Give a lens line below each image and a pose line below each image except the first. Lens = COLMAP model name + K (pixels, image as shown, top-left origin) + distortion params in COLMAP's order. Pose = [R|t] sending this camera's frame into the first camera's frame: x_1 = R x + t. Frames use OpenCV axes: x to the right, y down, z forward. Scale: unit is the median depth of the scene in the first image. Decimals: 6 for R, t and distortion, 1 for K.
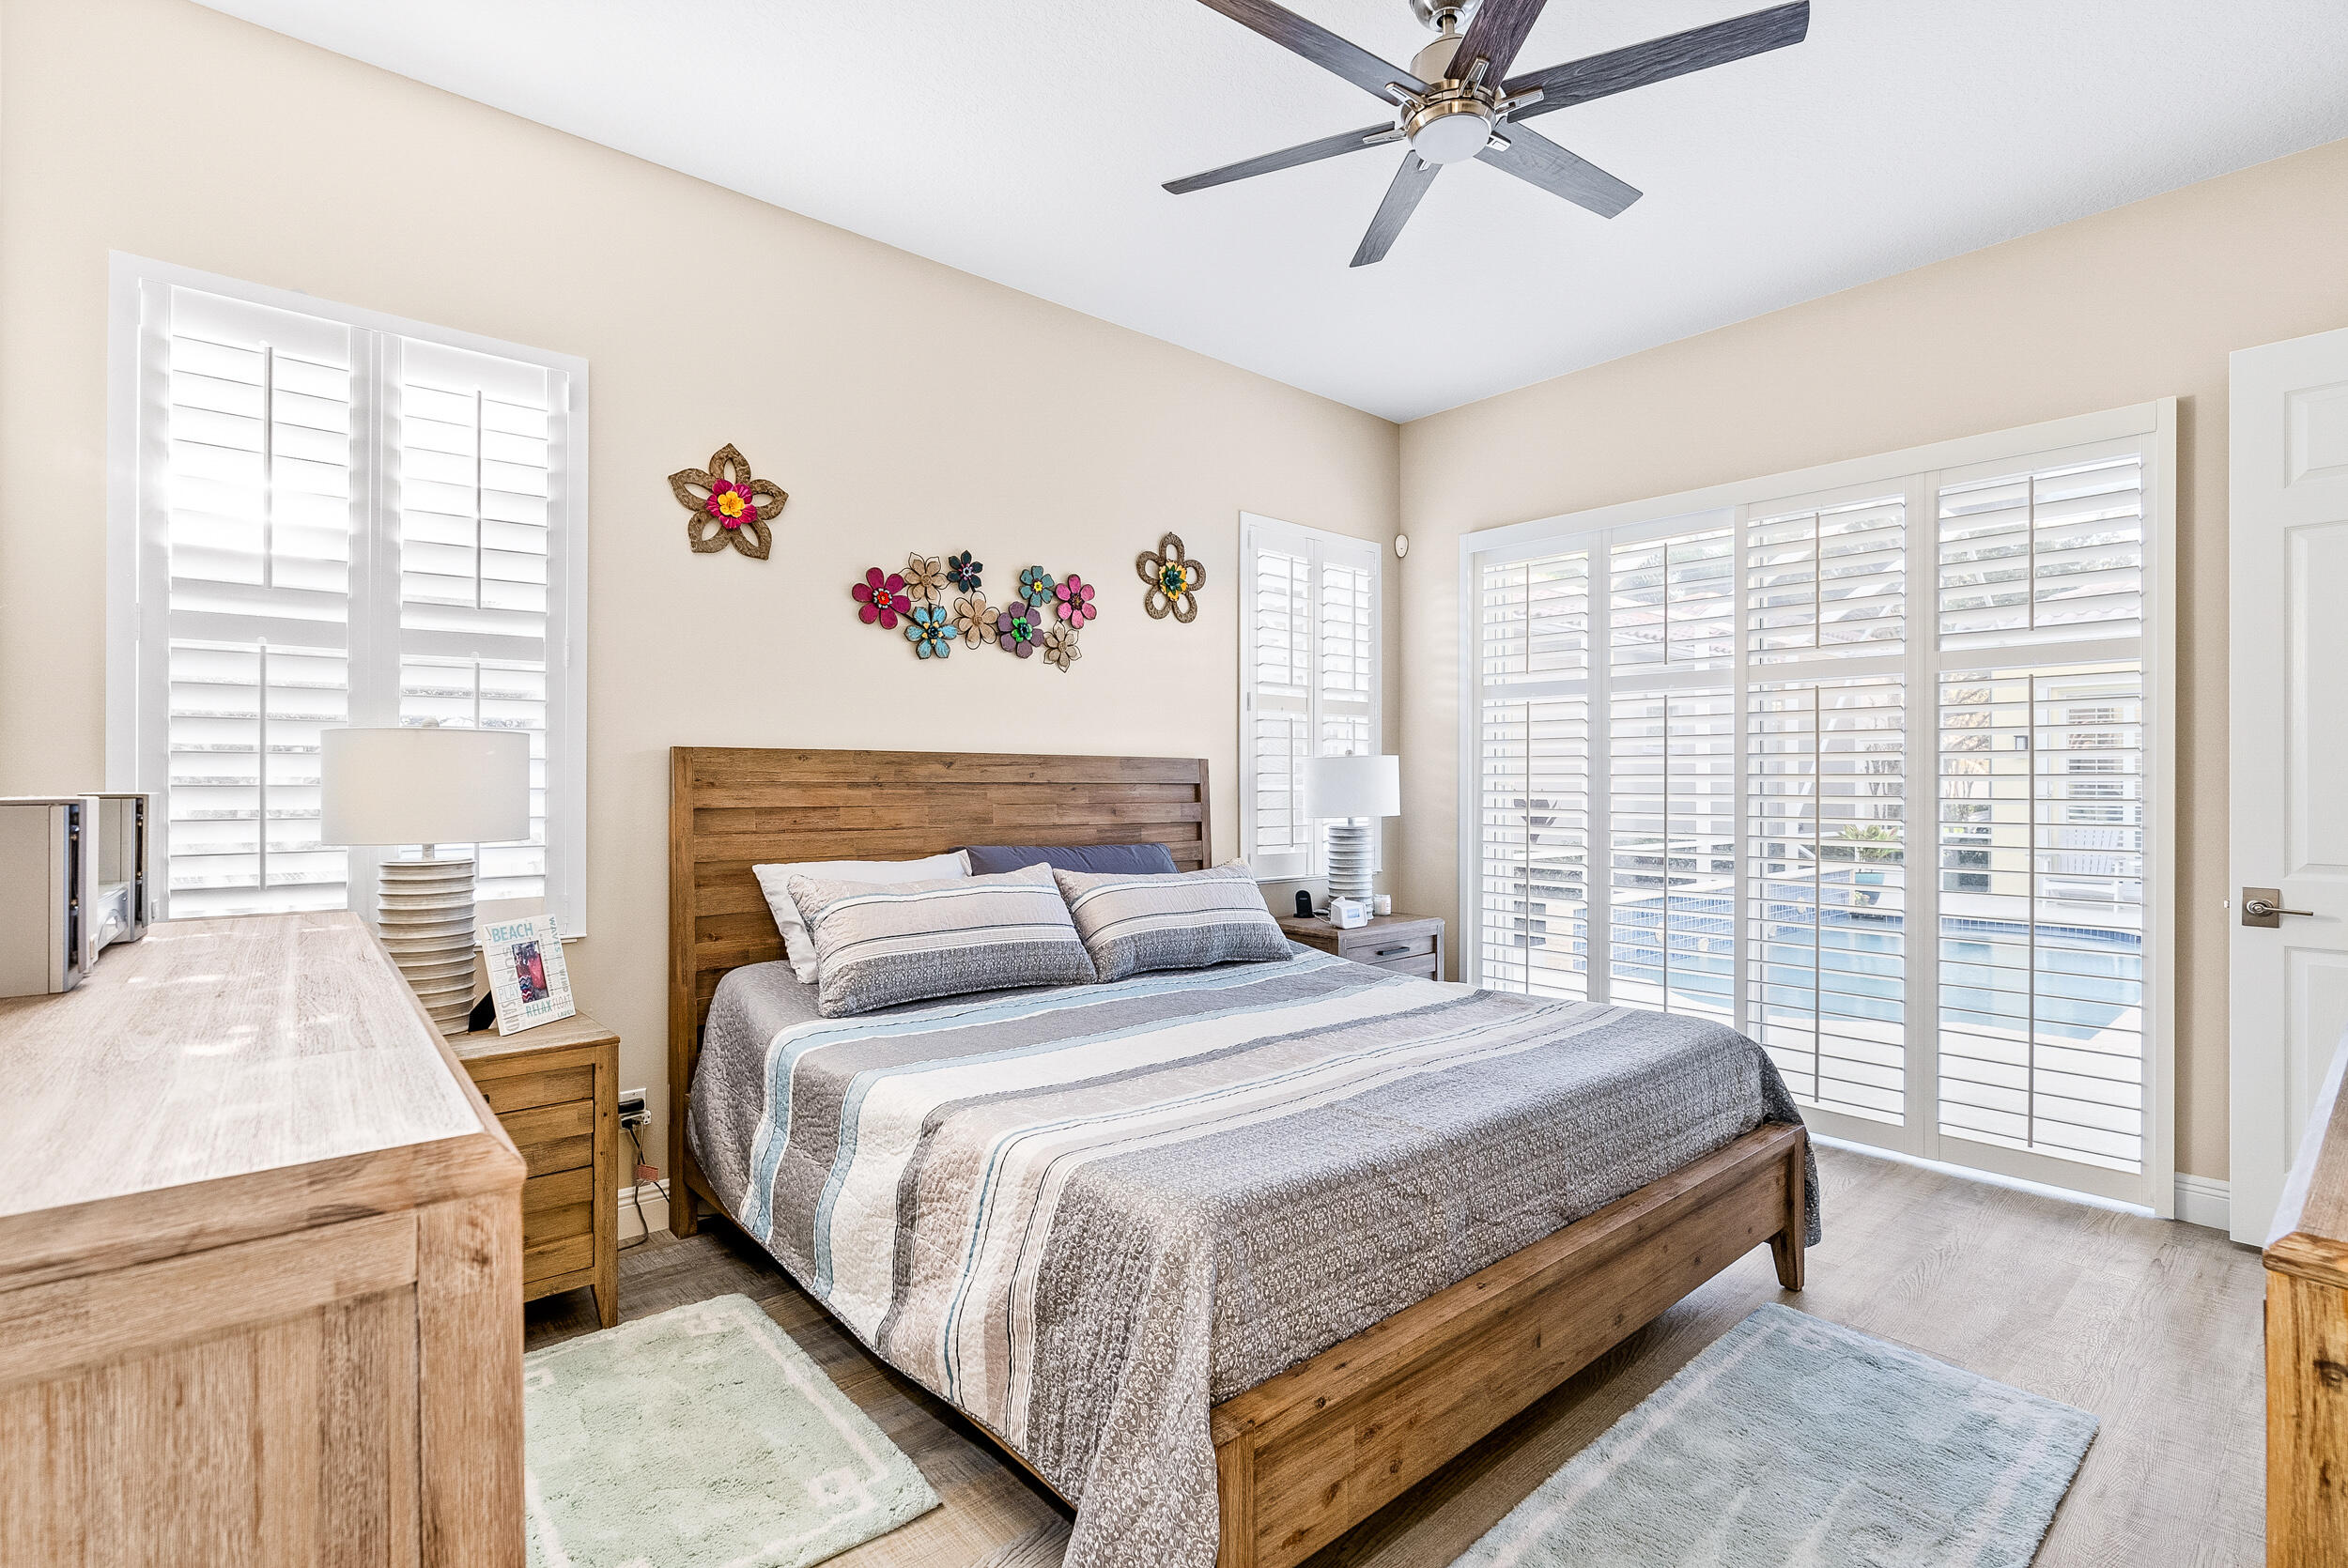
lens RADIAL K [[1079.2, 0, 1178.5], [0, 1079.2, 775.2], [0, 0, 1]] dist [-0.004688, -0.003039]
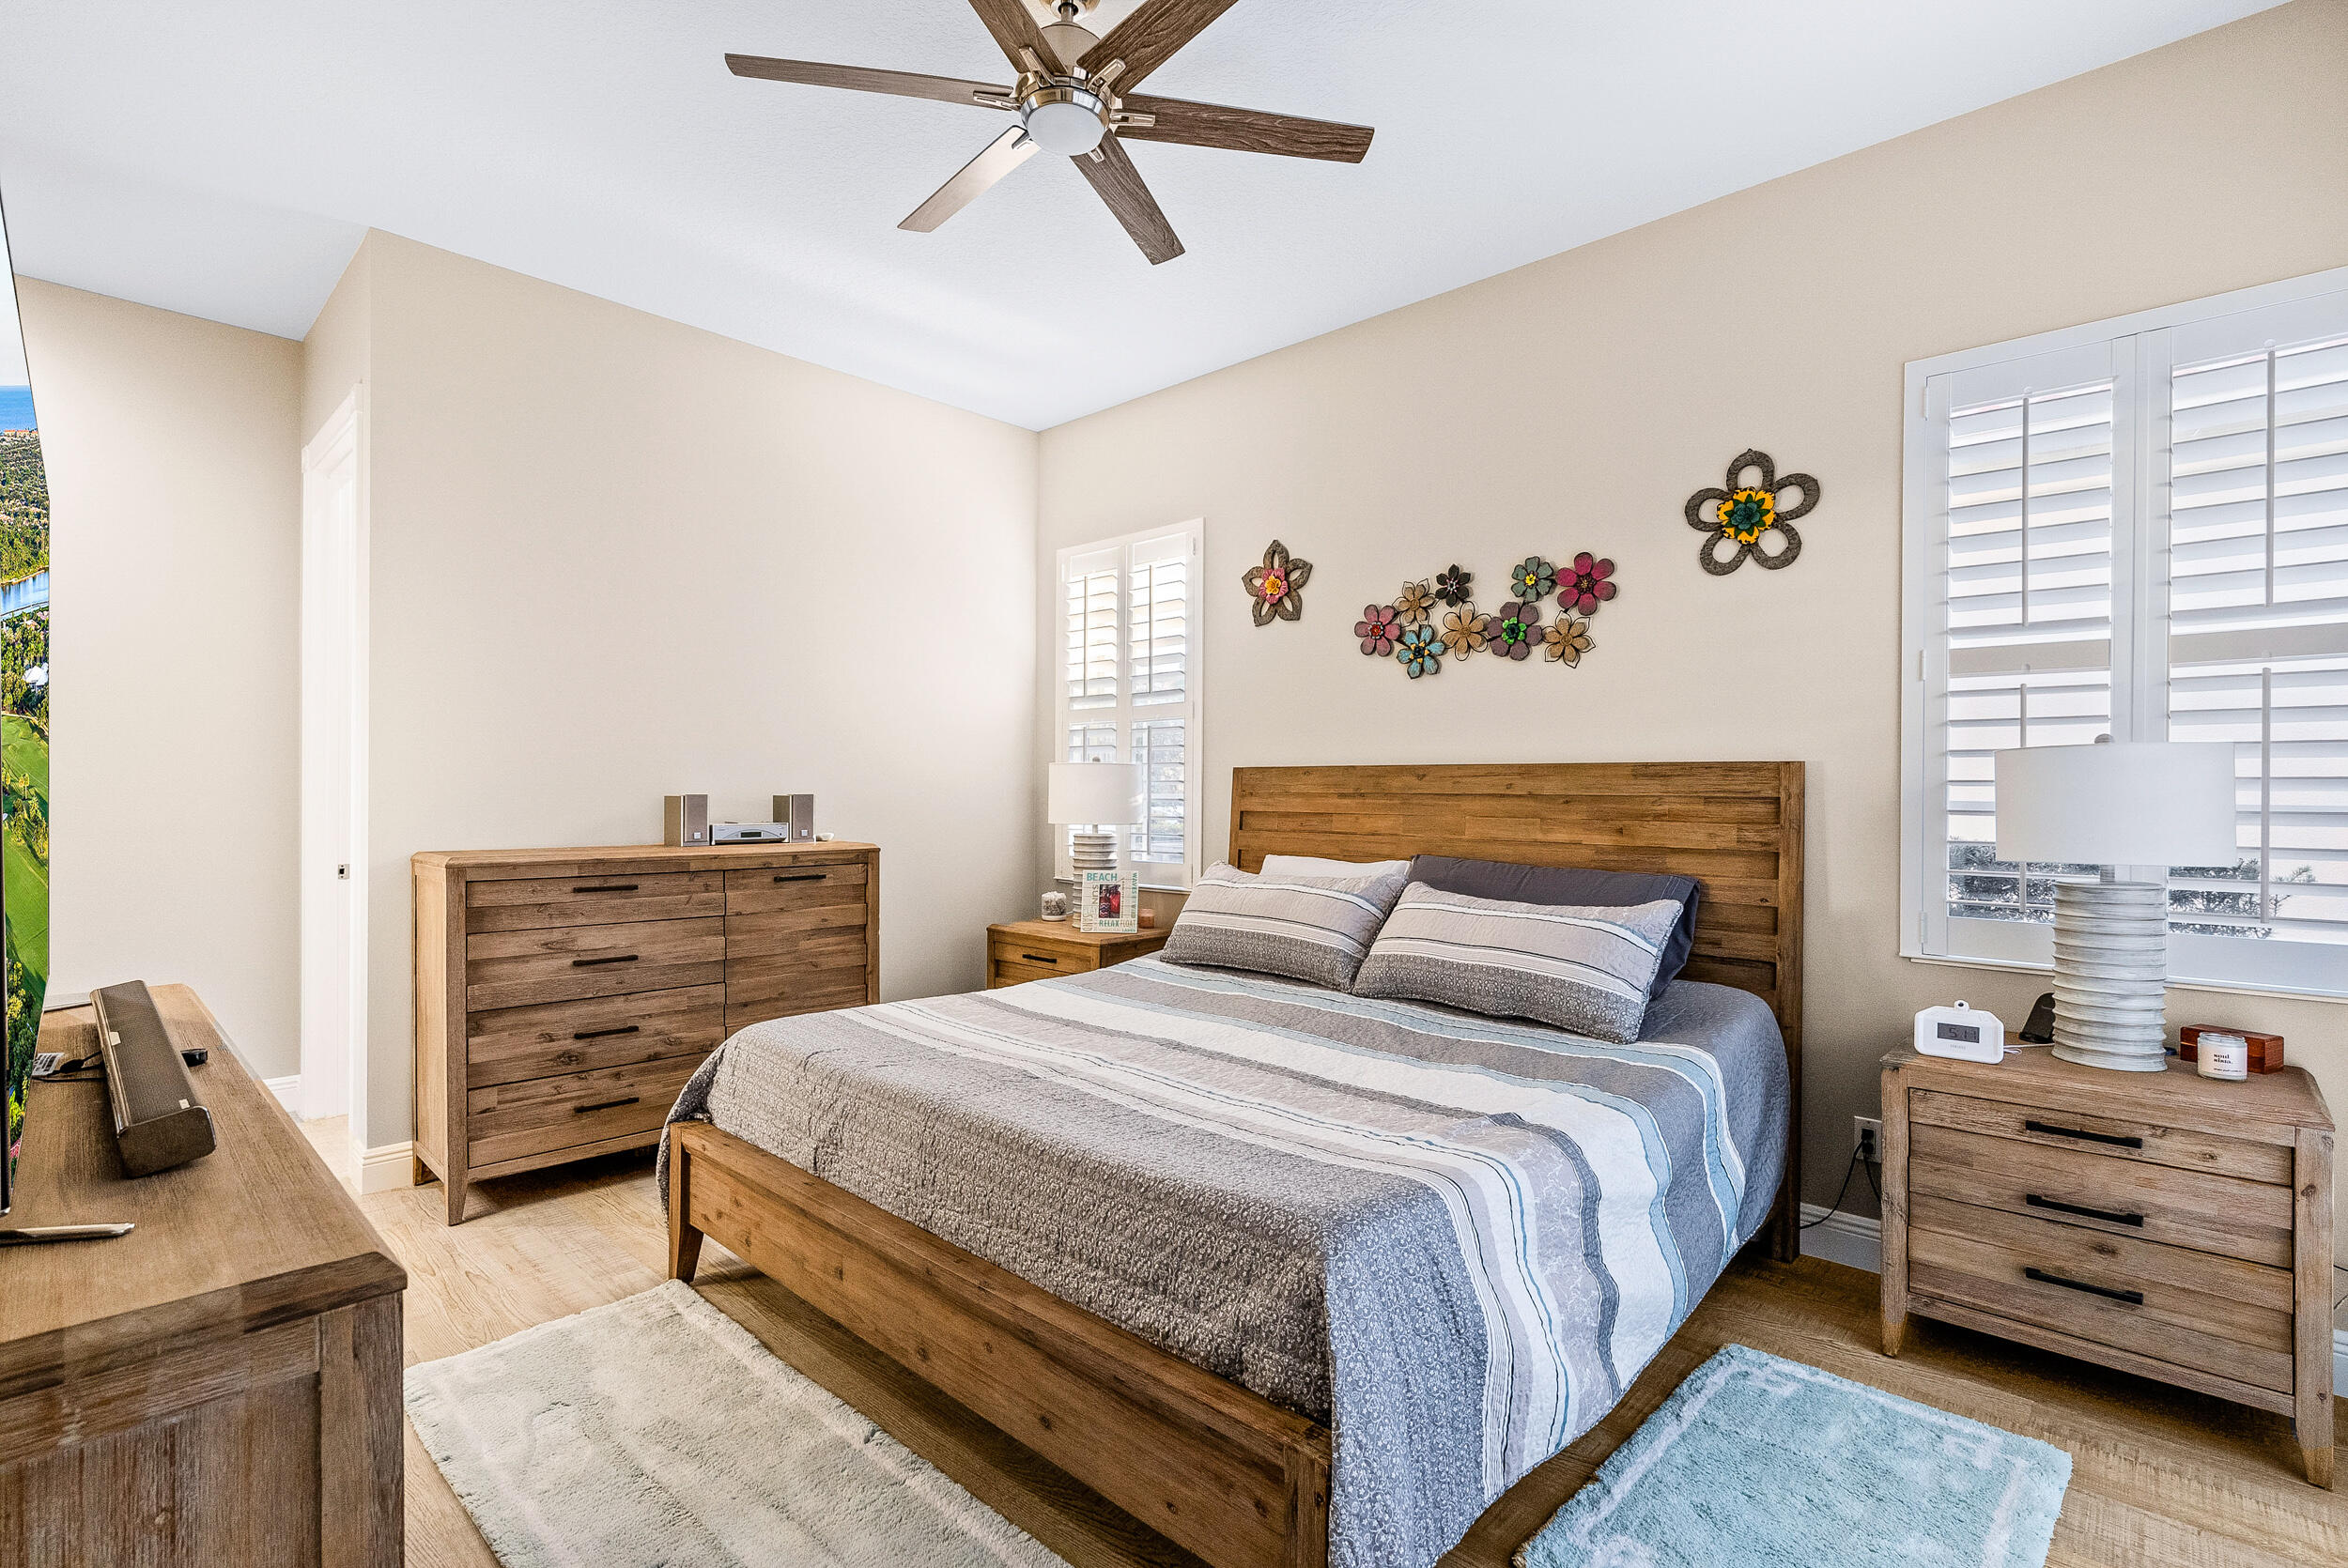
lens RADIAL K [[1079.2, 0, 1177.8], [0, 1079.2, 793.6], [0, 0, 1]] dist [-0.004688, -0.003039]
pose [[0.111862, 0.003158, -0.993719, 0.778998], [0.001257, 0.999994, 0.003319, 0.002676], [0.993723, -0.001621, 0.111857, 0.629372]]
